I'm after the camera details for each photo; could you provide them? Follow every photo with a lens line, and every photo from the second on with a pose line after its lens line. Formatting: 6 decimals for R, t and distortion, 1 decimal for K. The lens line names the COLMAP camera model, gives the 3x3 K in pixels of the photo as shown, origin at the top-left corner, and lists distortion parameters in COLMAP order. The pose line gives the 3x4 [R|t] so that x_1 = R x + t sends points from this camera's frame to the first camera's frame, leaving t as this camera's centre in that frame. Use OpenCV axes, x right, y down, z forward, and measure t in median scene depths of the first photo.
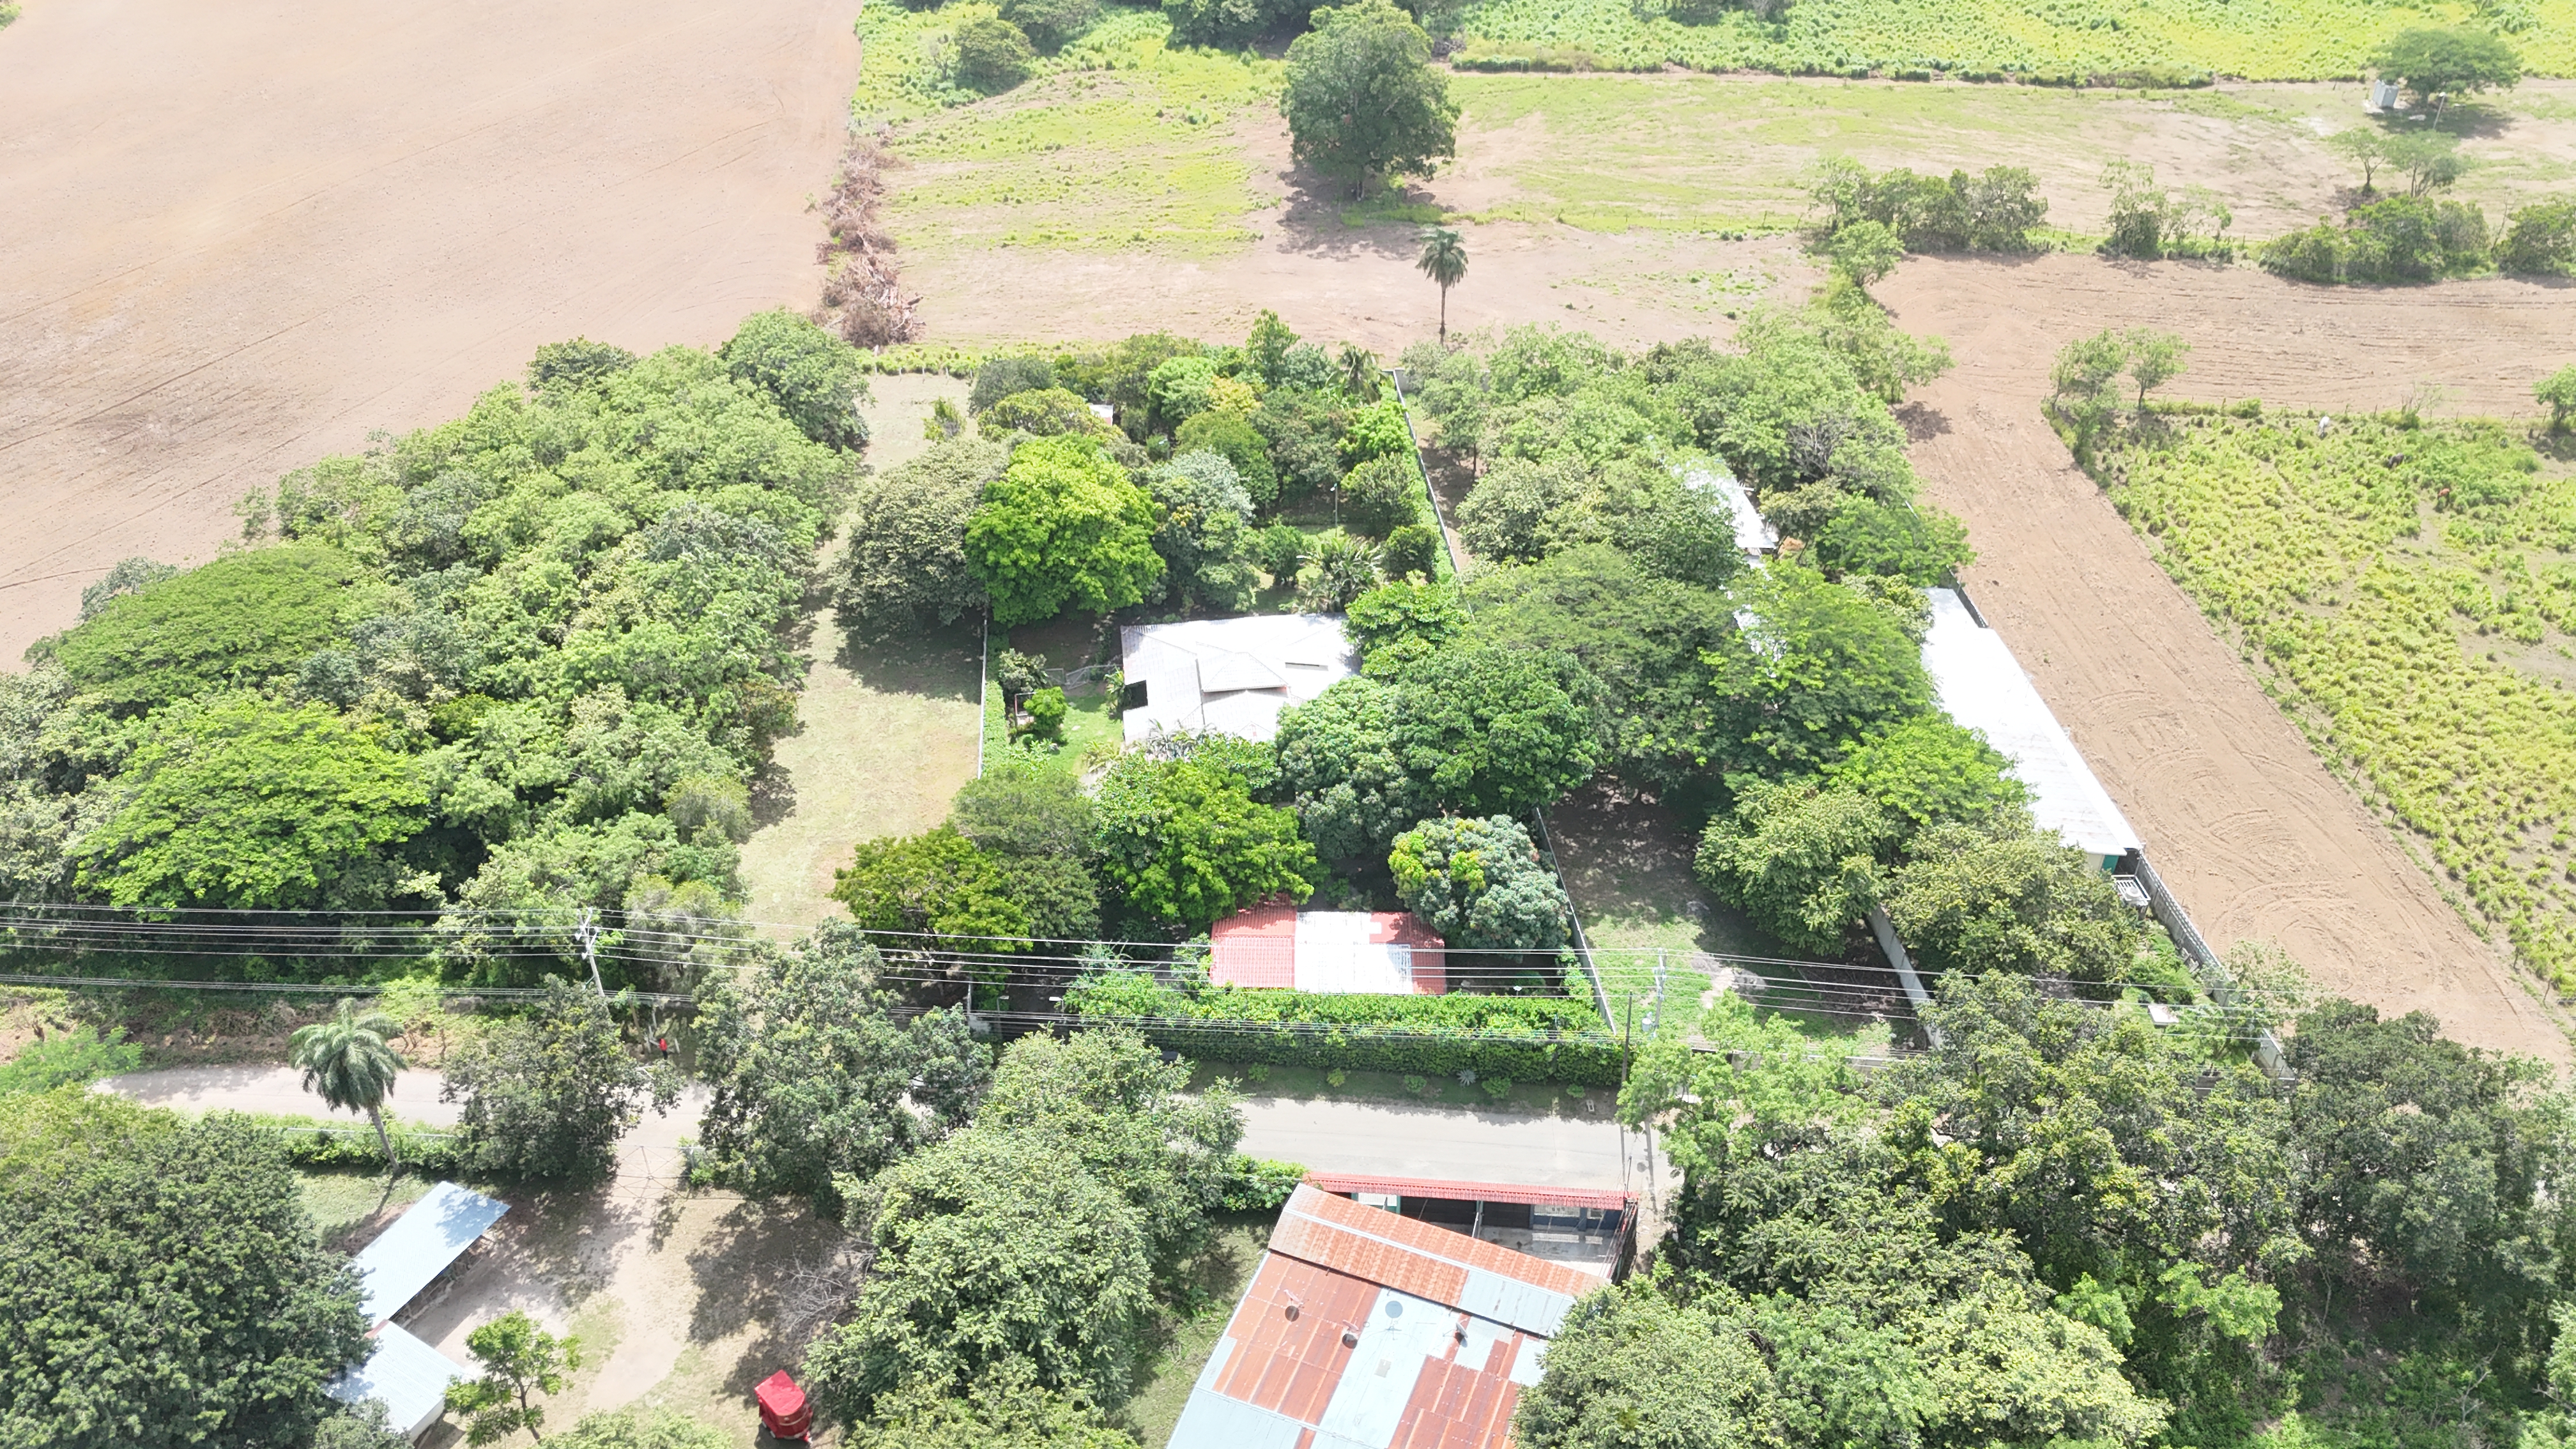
lens RADIAL K [[1859.1, 0, 1288.0], [0, 1859.1, 724.5], [0, 0, 1]] dist [0.033269, -0.002694]
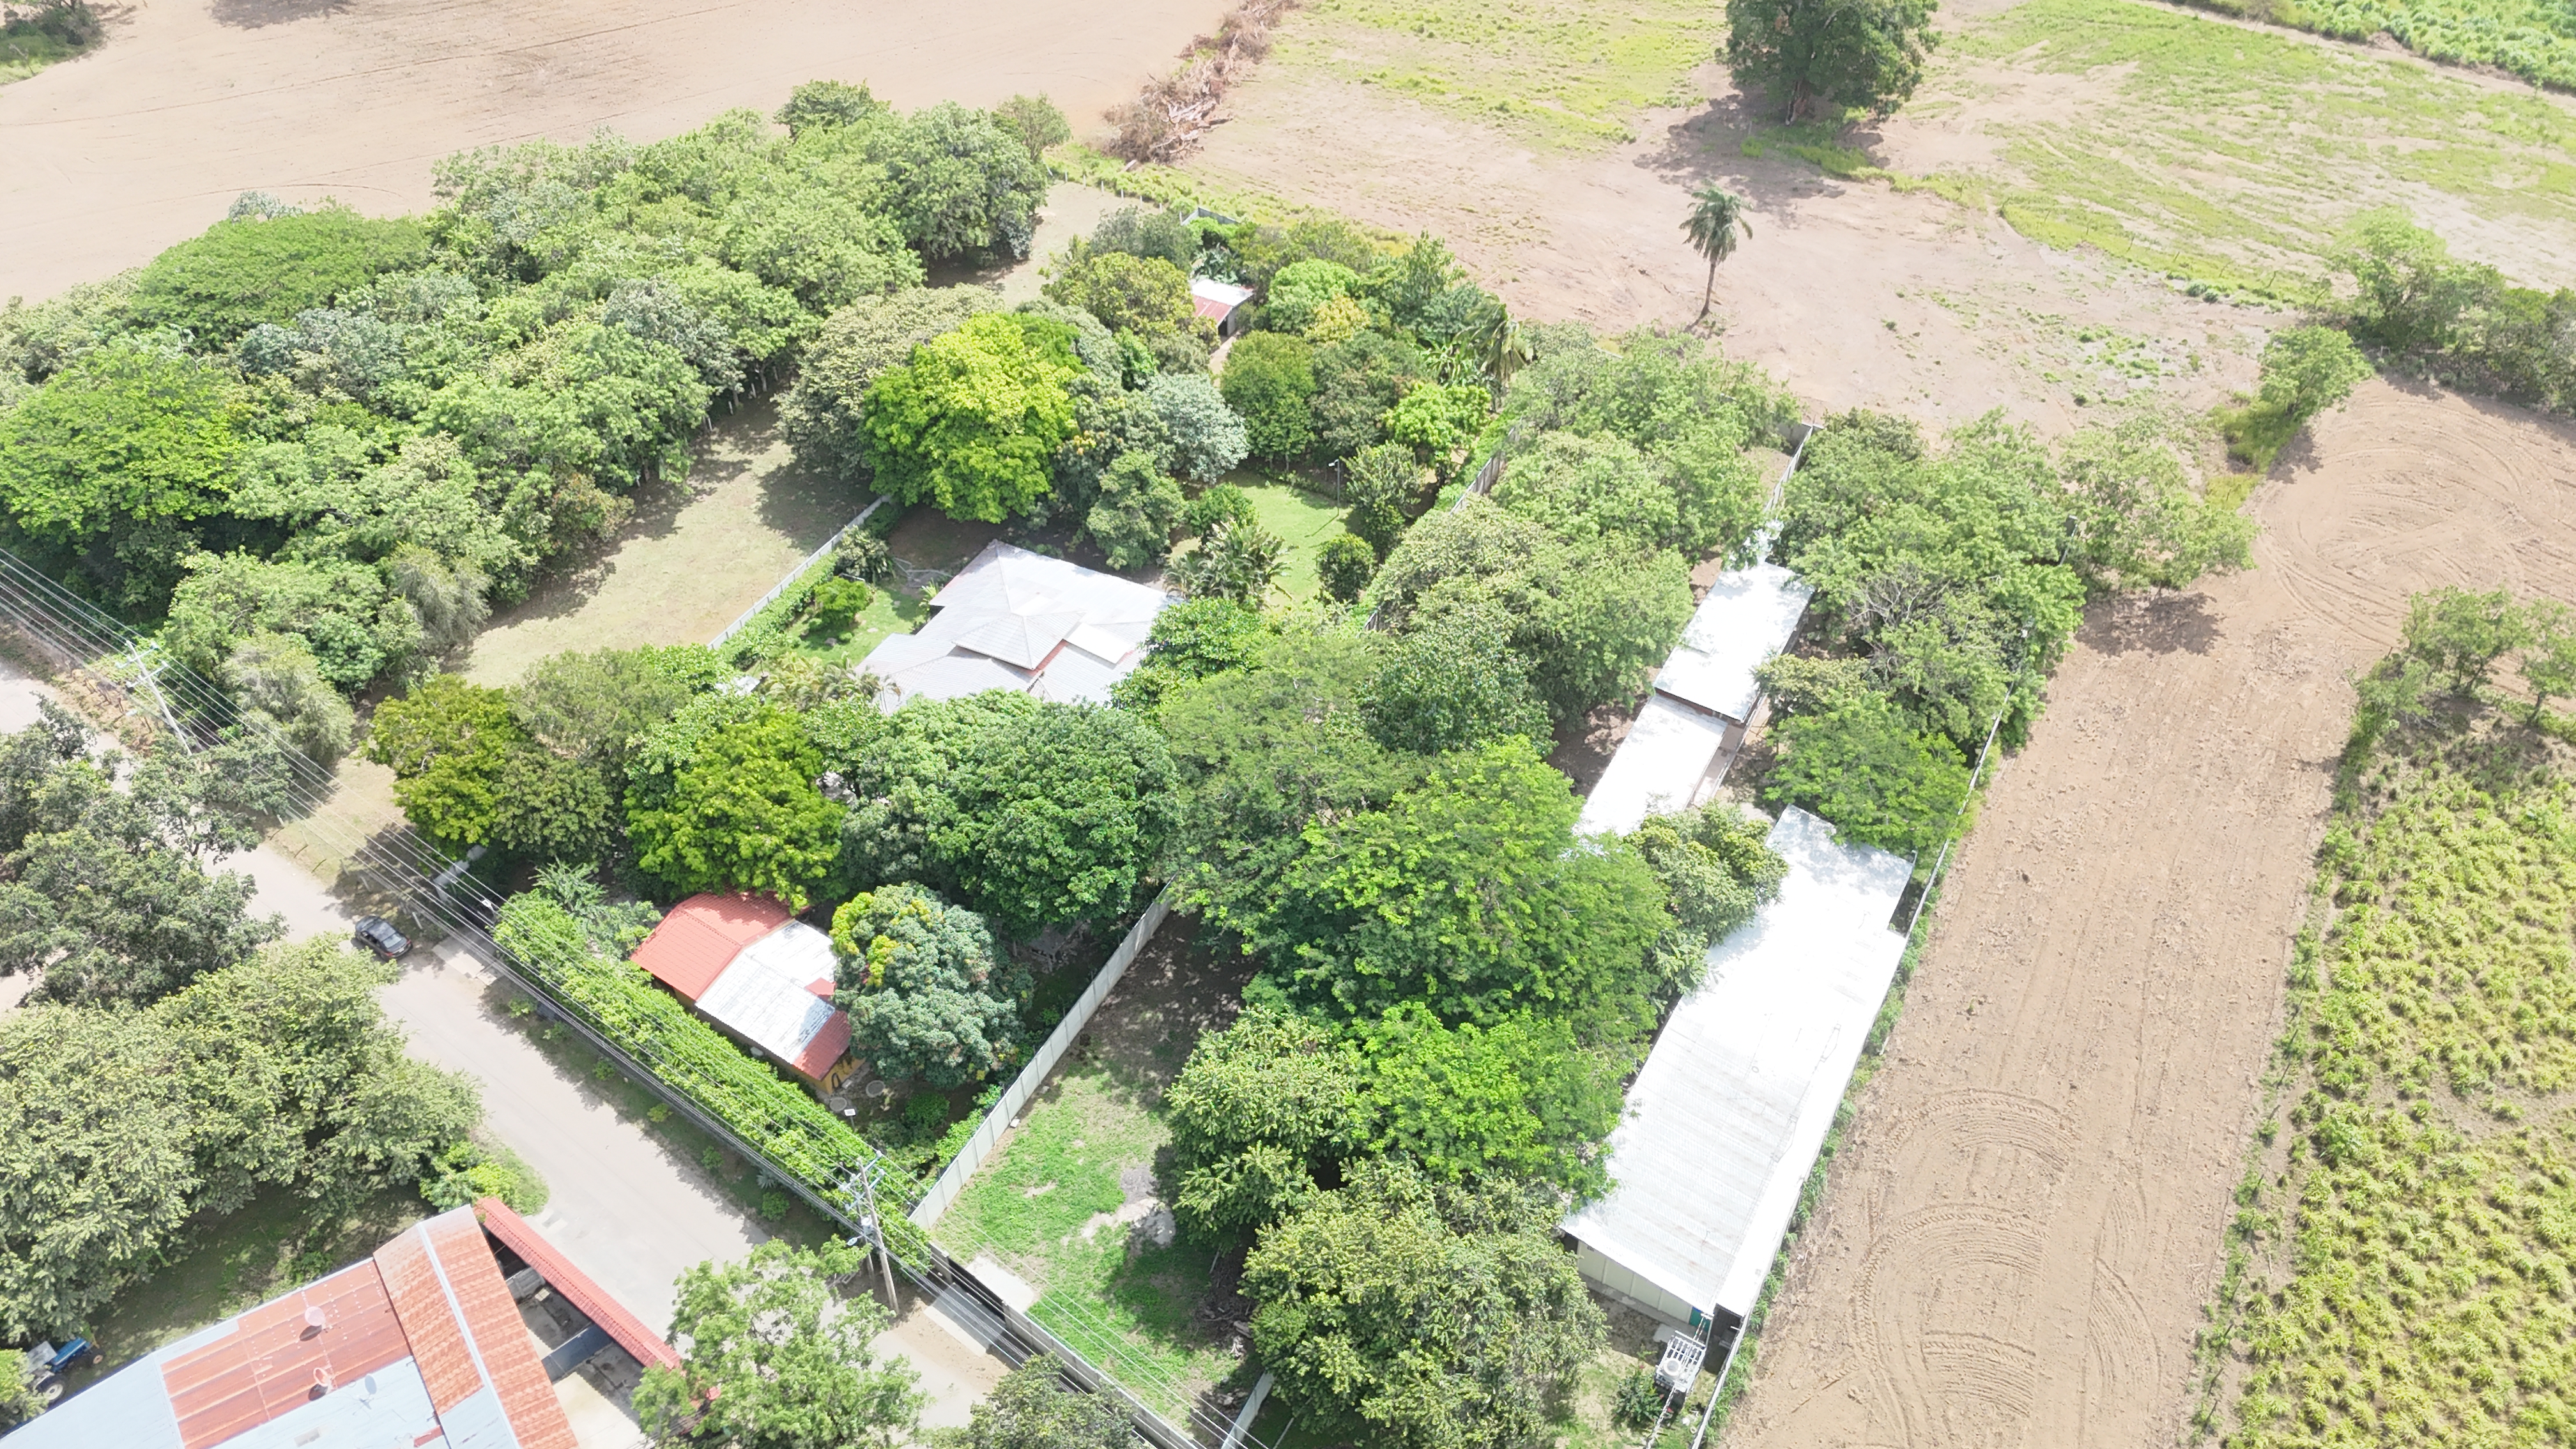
lens RADIAL K [[1897.4, 0, 1295.0], [0, 1897.4, 740.5], [0, 0, 1]] dist [0.026561, -0.000352]
pose [[0.843630, 0.363333, -0.395319, 0.436637], [-0.316842, 0.931285, 0.179777, -0.176922], [0.433473, -0.026411, 0.900779, 0.246115]]
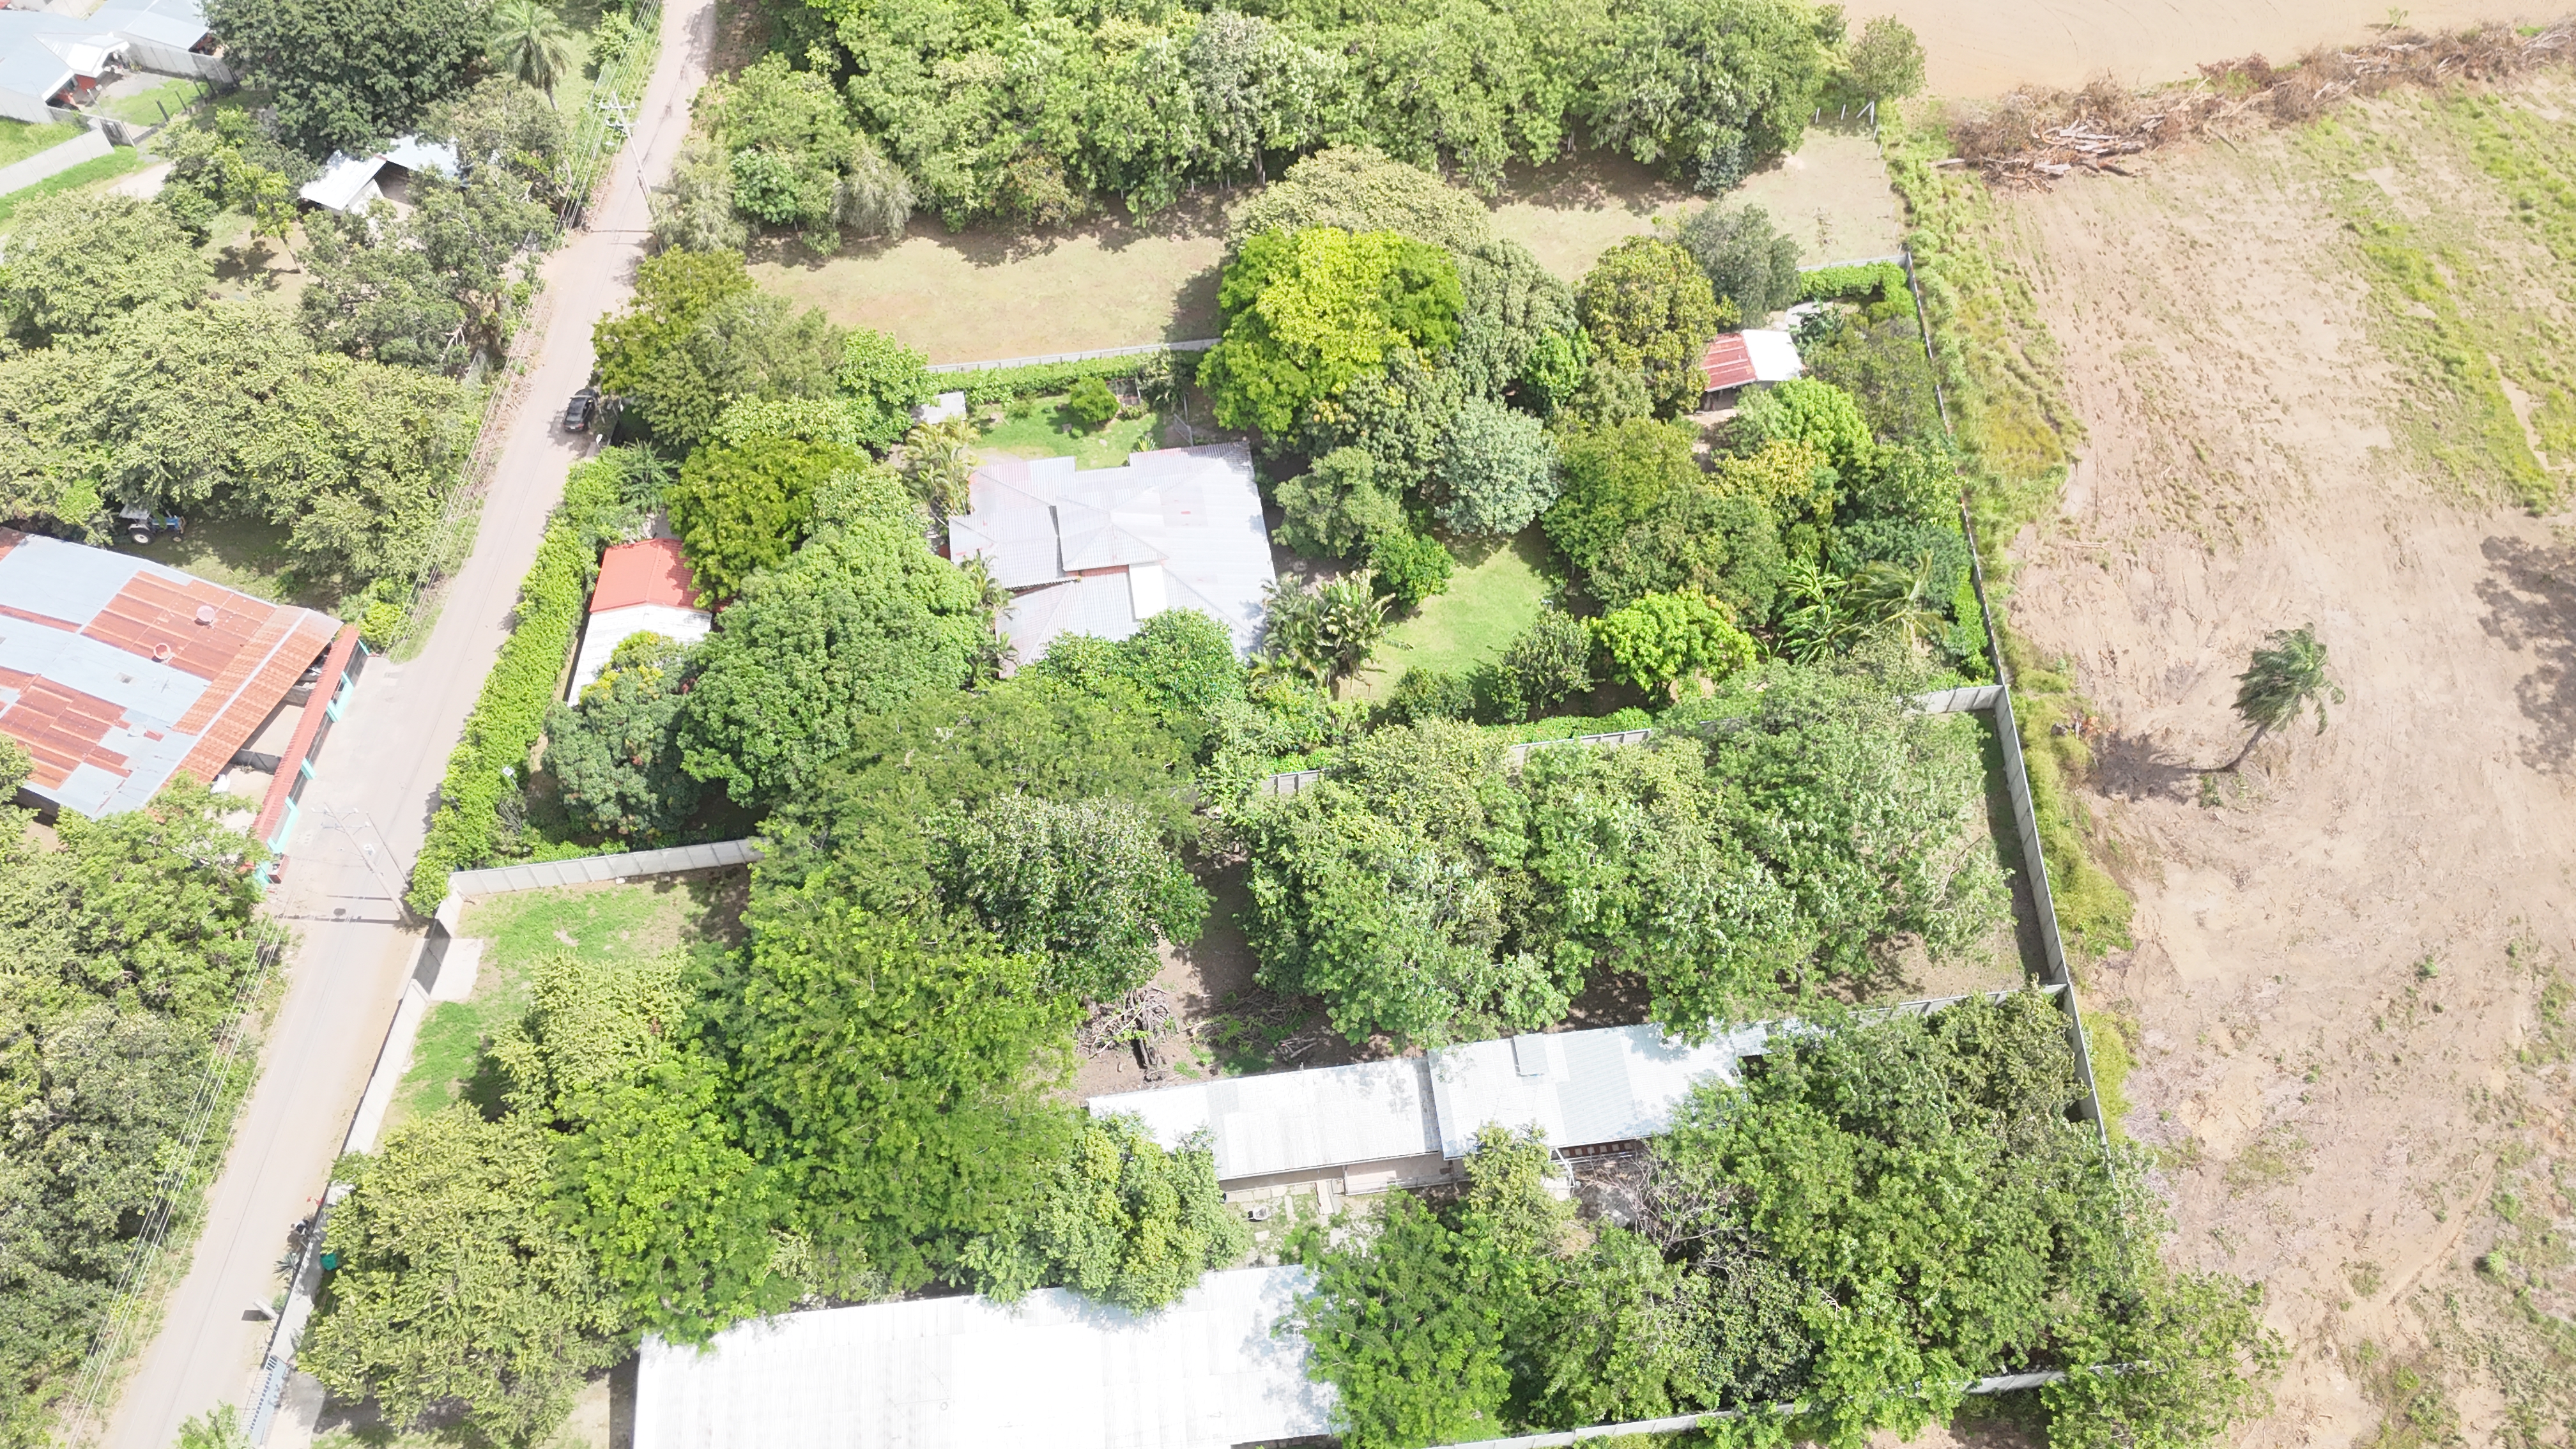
lens RADIAL K [[1897.4, 0, 1295.0], [0, 1897.4, 740.5], [0, 0, 1]] dist [0.026561, -0.000352]
pose [[0.042373, 0.810089, -0.584774, 0.530638], [-0.580897, 0.496178, 0.645265, -0.533776], [0.812874, 0.312351, 0.491603, 0.613695]]
